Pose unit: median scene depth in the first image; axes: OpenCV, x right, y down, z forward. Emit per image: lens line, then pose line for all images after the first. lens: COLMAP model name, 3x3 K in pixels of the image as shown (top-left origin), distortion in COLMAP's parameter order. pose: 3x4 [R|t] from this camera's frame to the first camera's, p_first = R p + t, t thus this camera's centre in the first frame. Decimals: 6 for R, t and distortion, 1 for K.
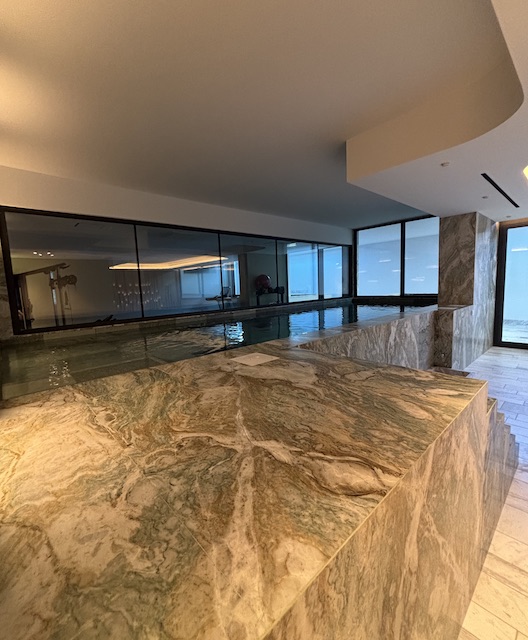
lens RADIAL K [[293.5, 0, 264.7], [0, 293.5, 319.7], [0, 0, 1]] dist [0.005269, 0.000081]
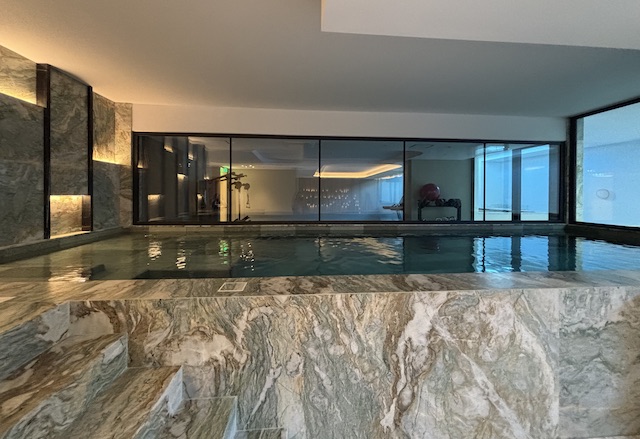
lens RADIAL K [[261.8, 0, 327.5], [0, 261.8, 196.3], [0, 0, 1]] dist [0.004615, 0.000382]
pose [[0.789132, 0.049916, -0.612192, 0.227335], [-0.109913, 0.992081, -0.060790, -0.040886], [0.604309, 0.115259, 0.788369, 0.232664]]
